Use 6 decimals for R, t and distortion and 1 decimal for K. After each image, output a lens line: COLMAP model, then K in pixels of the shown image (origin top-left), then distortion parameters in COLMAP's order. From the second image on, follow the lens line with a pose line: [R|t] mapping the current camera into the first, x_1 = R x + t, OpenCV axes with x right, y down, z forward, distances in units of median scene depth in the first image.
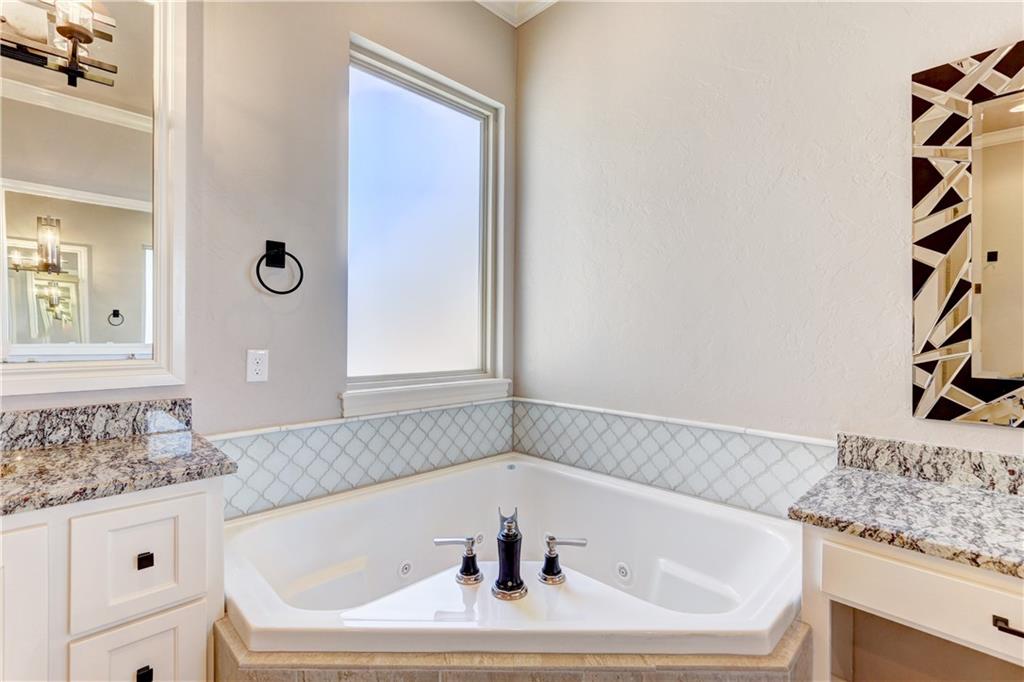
lens RADIAL K [[470.0, 0, 512.6], [0, 470.0, 336.5], [0, 0, 1]] dist [-0.003194, 0.002325]
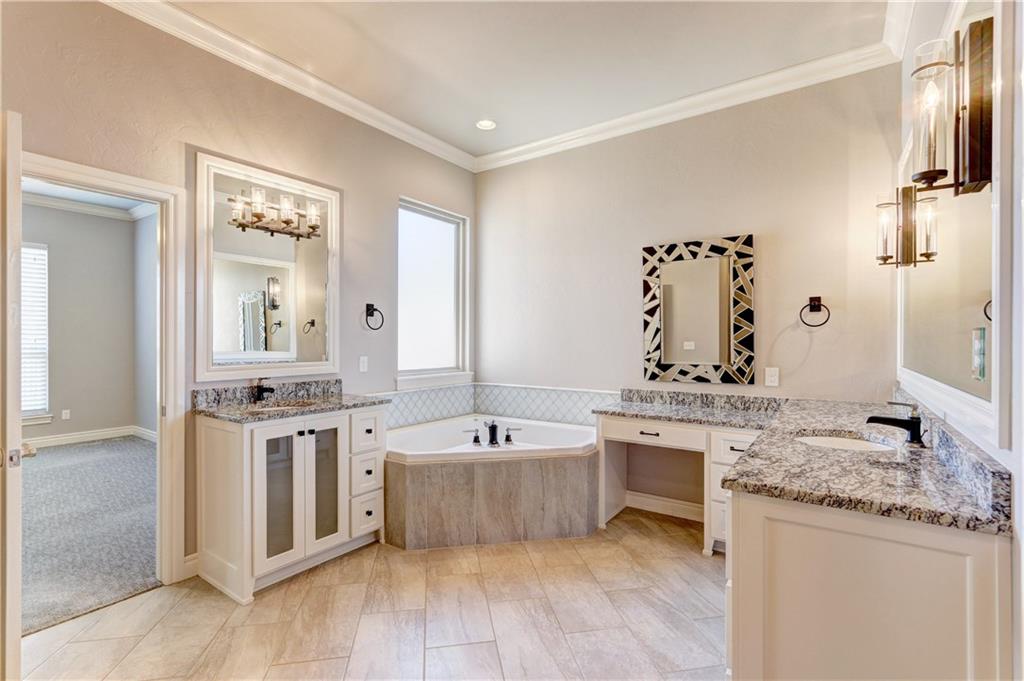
lens RADIAL K [[470.0, 0, 511.9], [0, 470.0, 342.1], [0, 0, 1]] dist [-0.003194, 0.002325]
pose [[0.984351, -0.005299, 0.176139, -0.324363], [0.005583, 0.999984, -0.001116, -0.036607], [-0.176130, 0.002082, 0.984365, -1.442450]]
